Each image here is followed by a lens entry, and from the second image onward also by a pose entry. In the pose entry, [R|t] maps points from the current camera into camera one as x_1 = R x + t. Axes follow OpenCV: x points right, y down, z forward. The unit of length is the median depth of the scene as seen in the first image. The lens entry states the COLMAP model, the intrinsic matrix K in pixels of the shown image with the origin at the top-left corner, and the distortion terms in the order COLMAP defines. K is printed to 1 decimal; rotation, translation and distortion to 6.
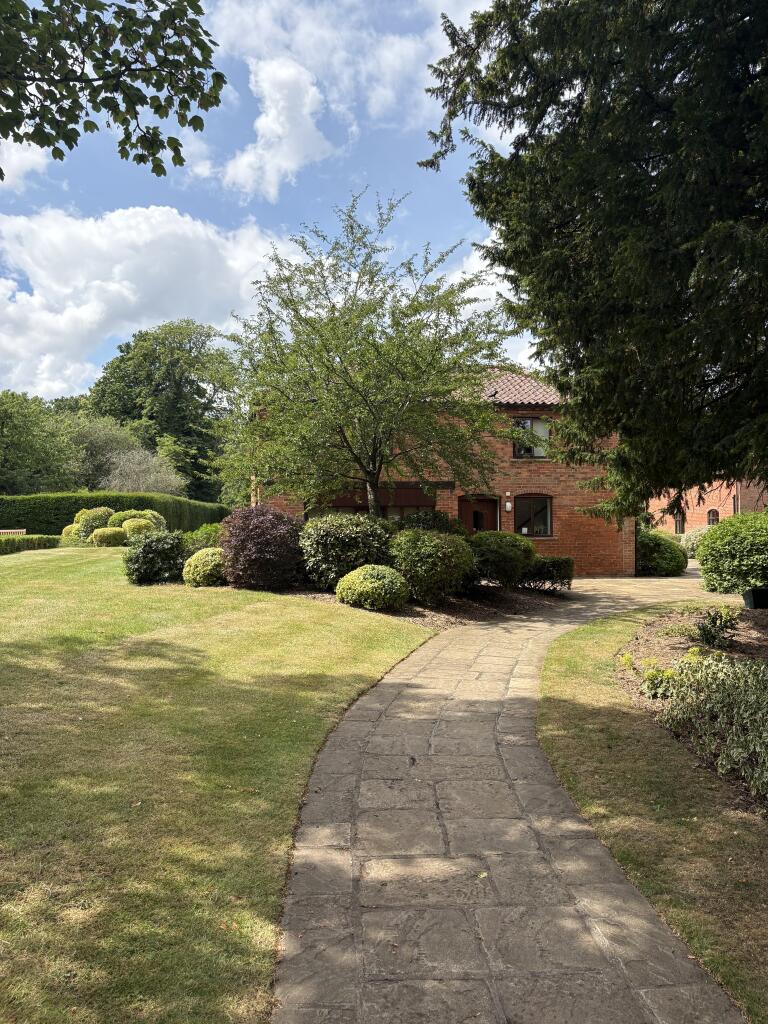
lens RADIAL K [[774.3, 0, 386.5], [0, 774.3, 516.6], [0, 0, 1]] dist [0.037262, -0.039106]
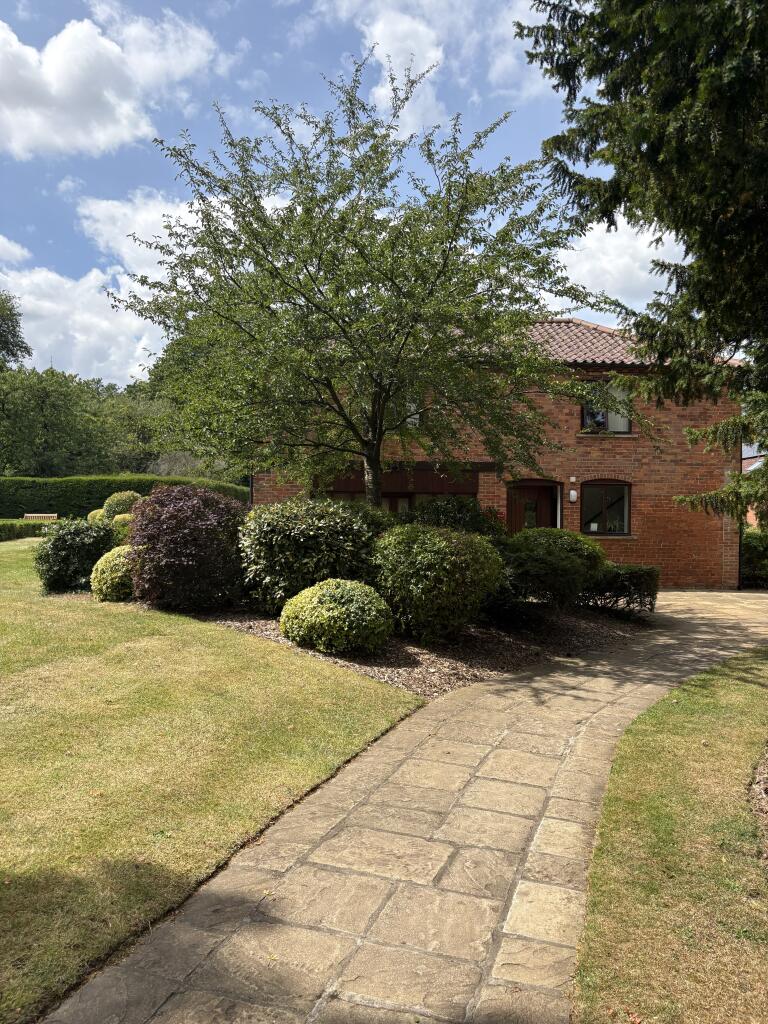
lens RADIAL K [[774.3, 0, 386.5], [0, 774.3, 516.6], [0, 0, 1]] dist [0.037262, -0.039106]
pose [[0.995254, 0.018481, -0.095543, 0.067074], [-0.017298, 0.999763, 0.013193, 0.001085], [0.095764, -0.011478, 0.995338, 0.302616]]
